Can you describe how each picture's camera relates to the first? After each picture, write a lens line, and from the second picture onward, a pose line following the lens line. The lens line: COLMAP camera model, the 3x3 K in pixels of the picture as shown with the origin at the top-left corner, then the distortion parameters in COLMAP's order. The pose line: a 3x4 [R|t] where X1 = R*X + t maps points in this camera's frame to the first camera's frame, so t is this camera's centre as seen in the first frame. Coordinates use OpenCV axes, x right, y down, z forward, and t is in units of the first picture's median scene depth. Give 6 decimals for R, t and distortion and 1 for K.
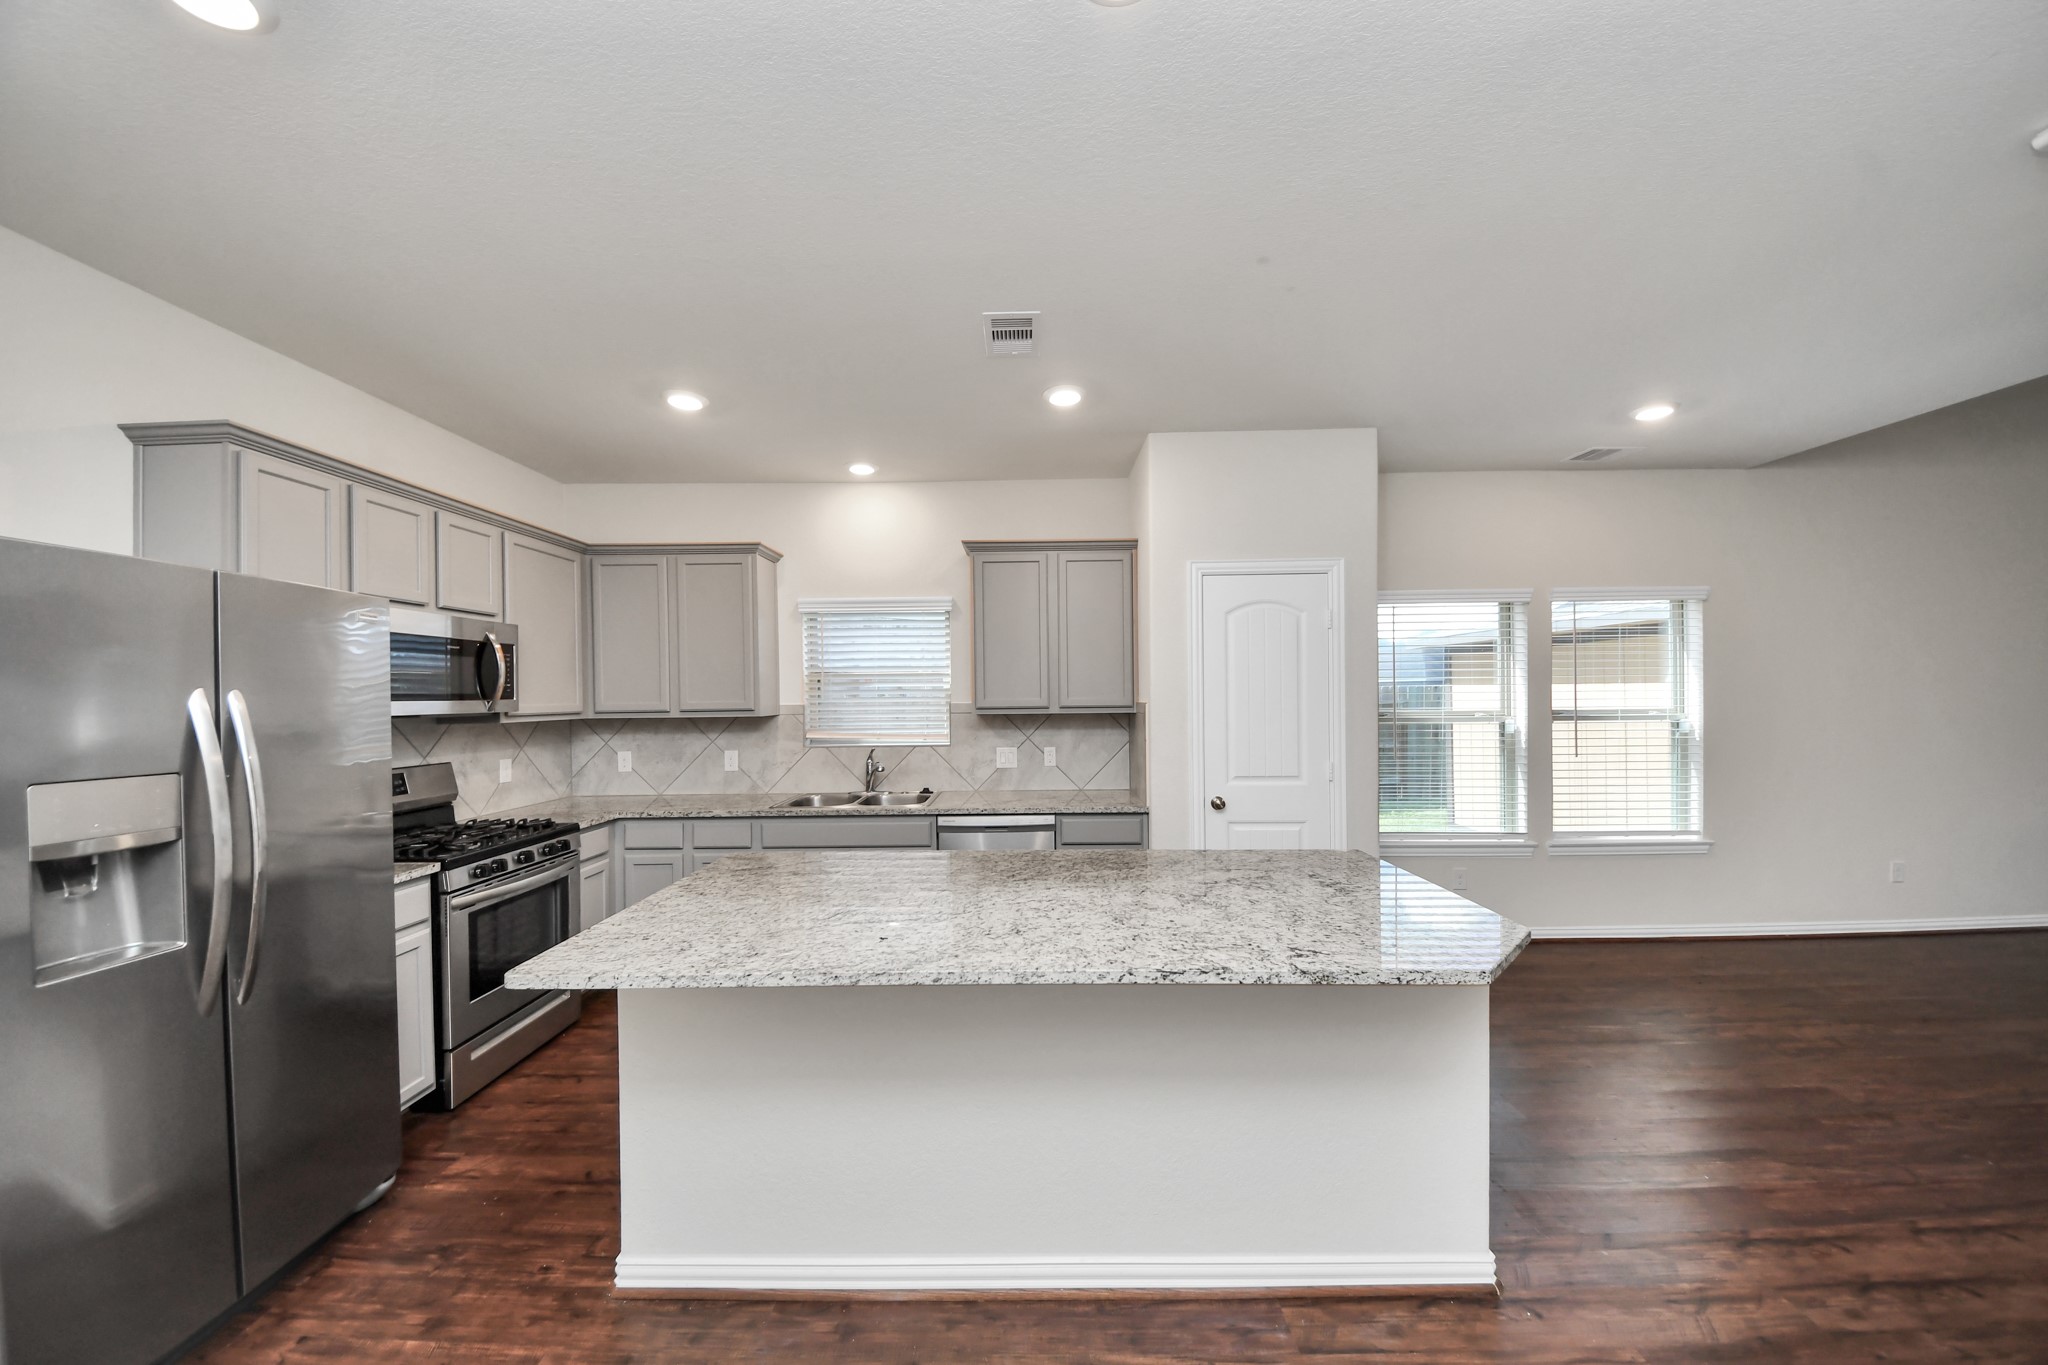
lens RADIAL K [[716.9, 0, 1013.8], [0, 716.9, 695.4], [0, 0, 1]] dist [0.000291, -0.000116]
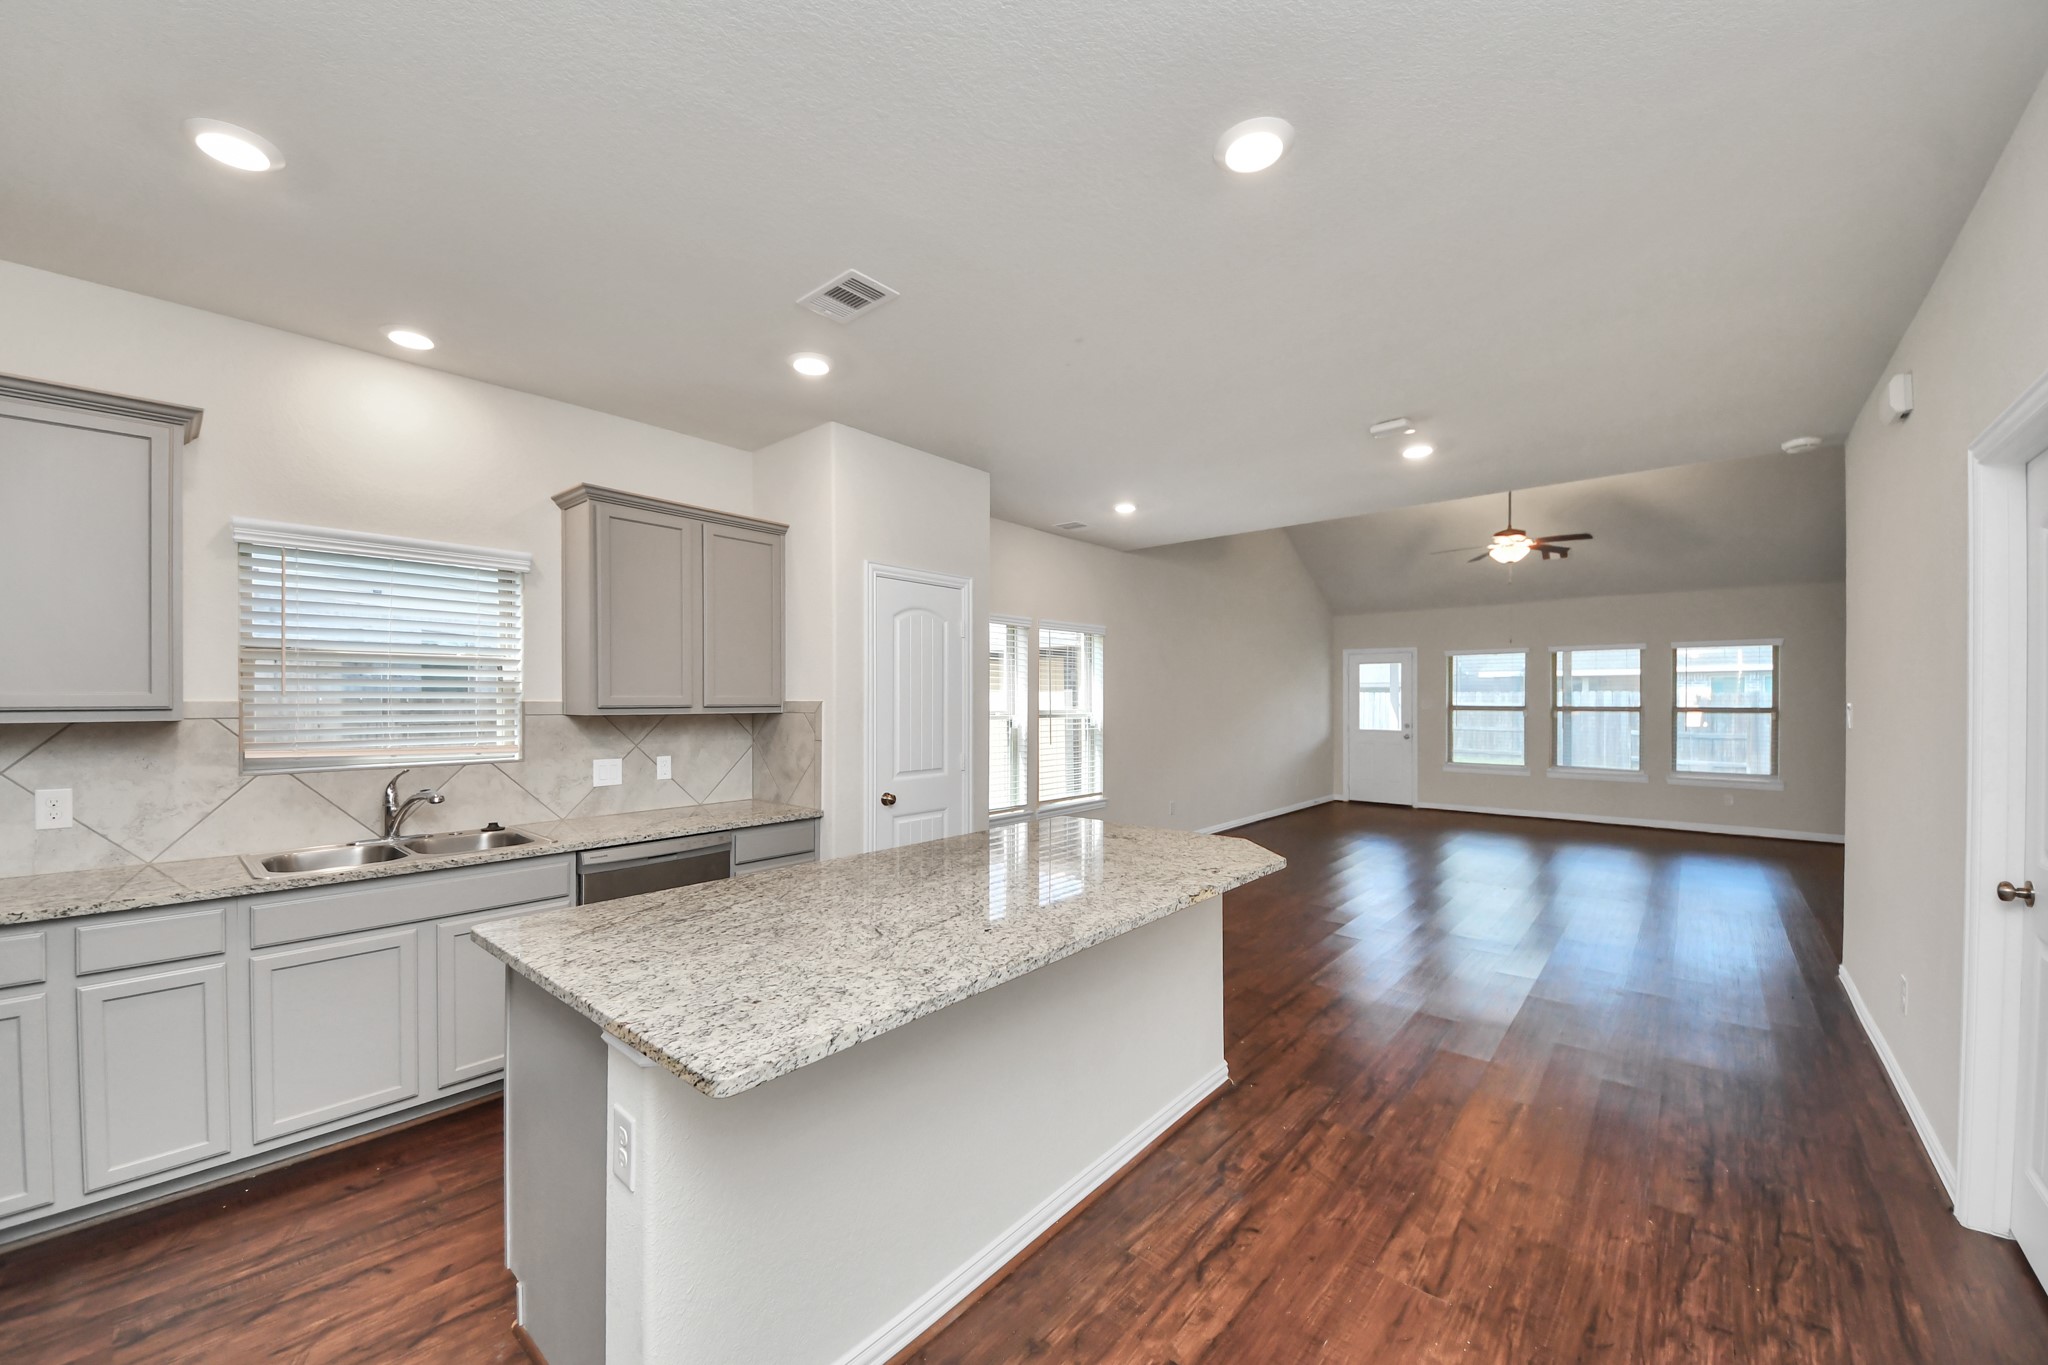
lens RADIAL K [[784.0, 0, 1030.4], [0, 784.0, 705.0], [0, 0, 1]] dist [0.025272, -0.022301]
pose [[0.645904, 0.005216, 0.763401, -0.393234], [-0.005290, 0.999983, -0.002356, 0.014611], [-0.763400, -0.002516, 0.645921, 0.109077]]
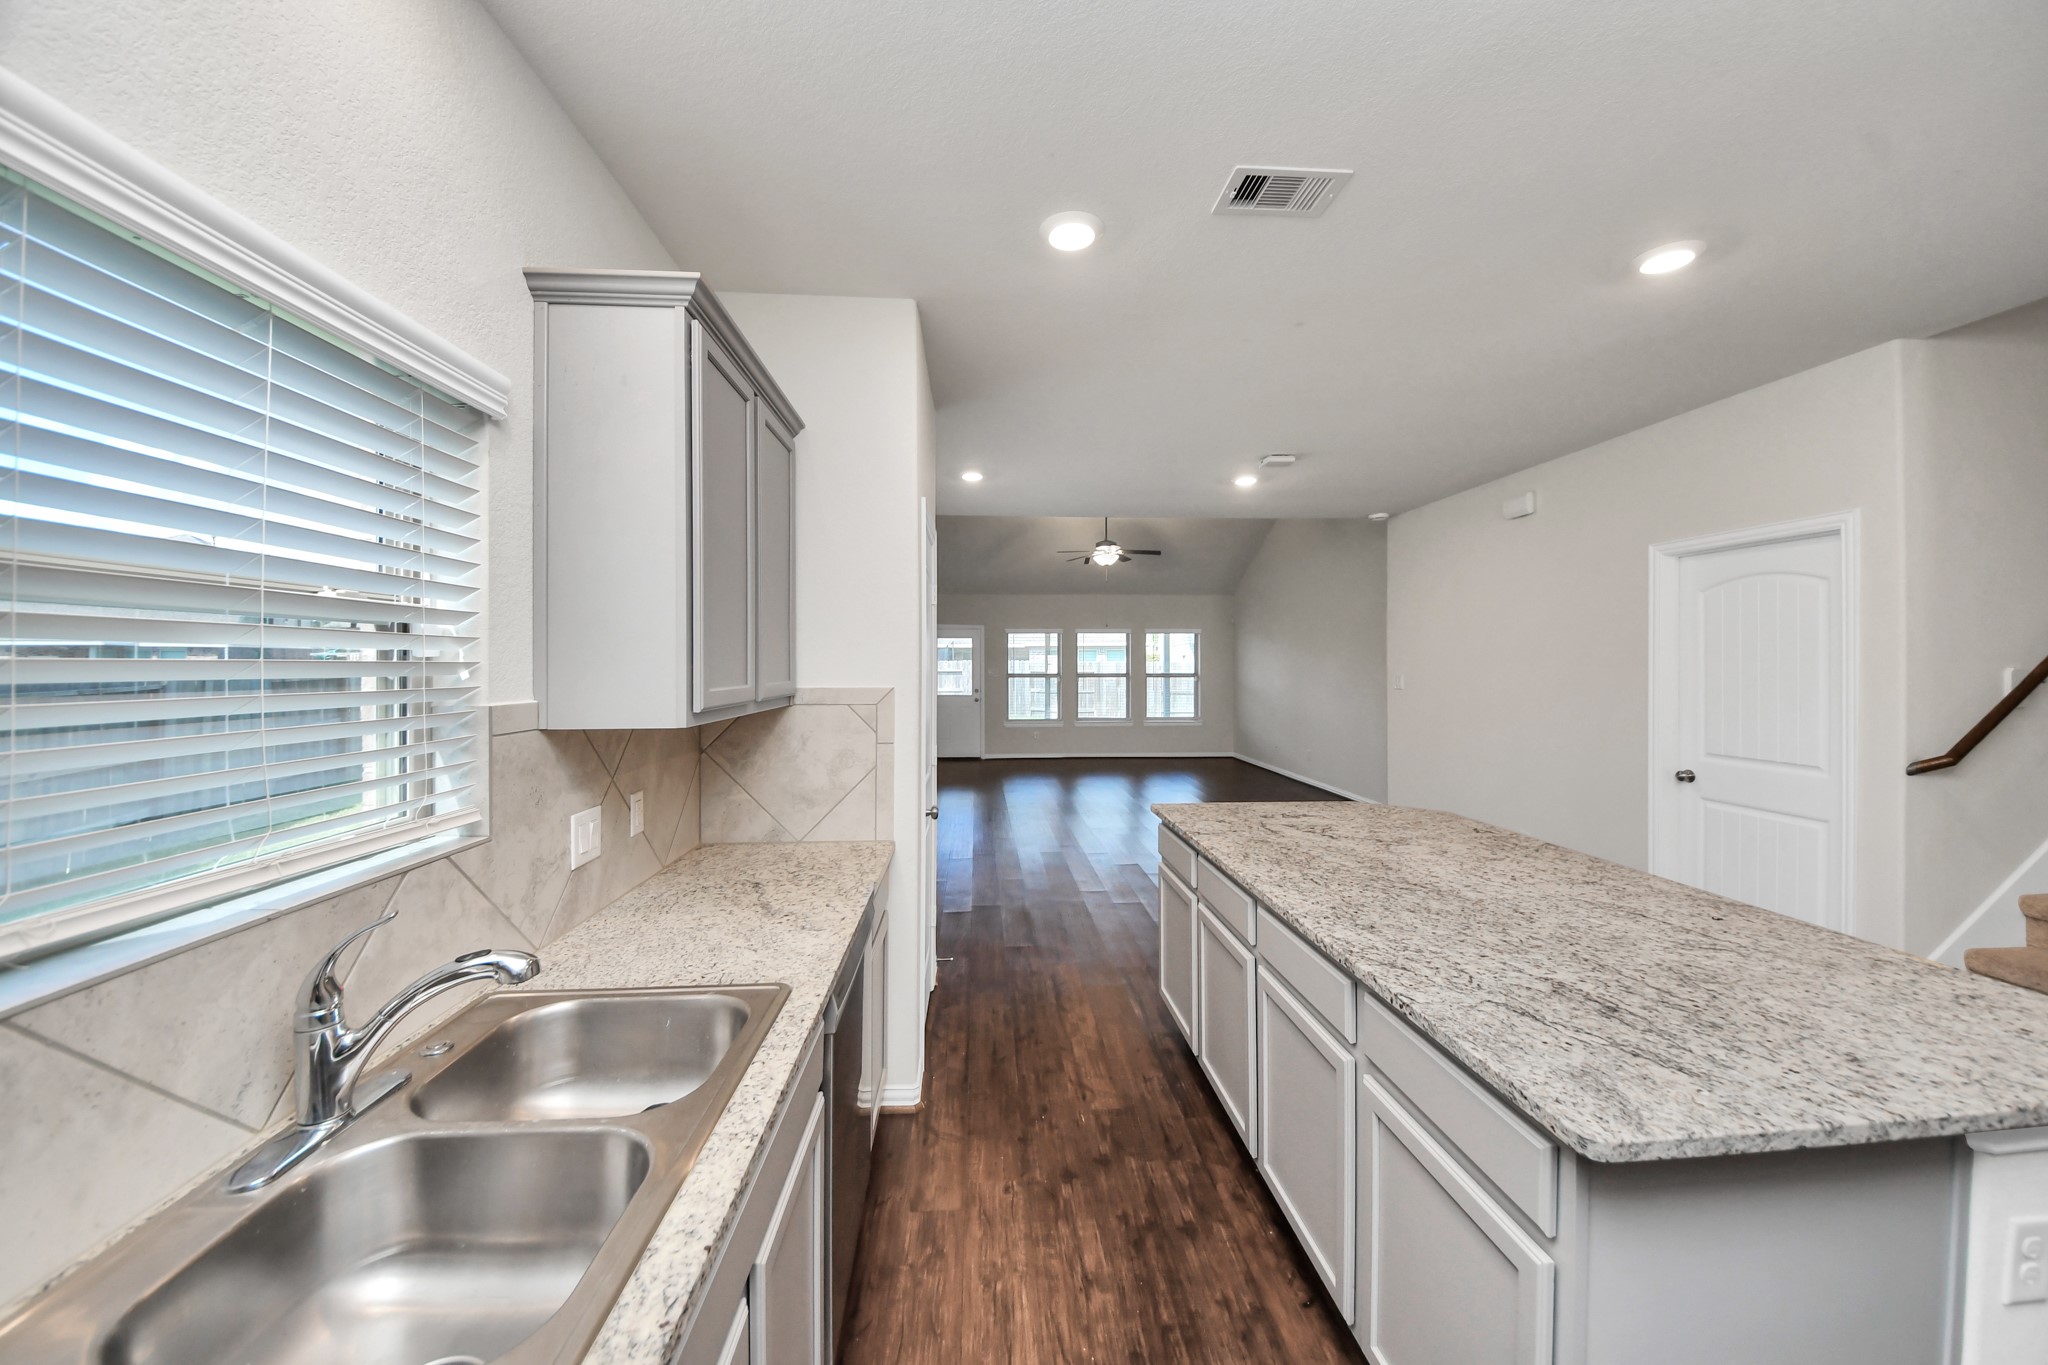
lens RADIAL K [[726.7, 0, 1046.5], [0, 726.7, 664.9], [0, 0, 1]] dist [-0.000119, -0.007123]
pose [[-0.074033, 0.009576, 0.997210, -0.464808], [0.001505, 0.999954, -0.009491, -0.004154], [-0.997255, 0.000798, -0.074044, 0.831236]]
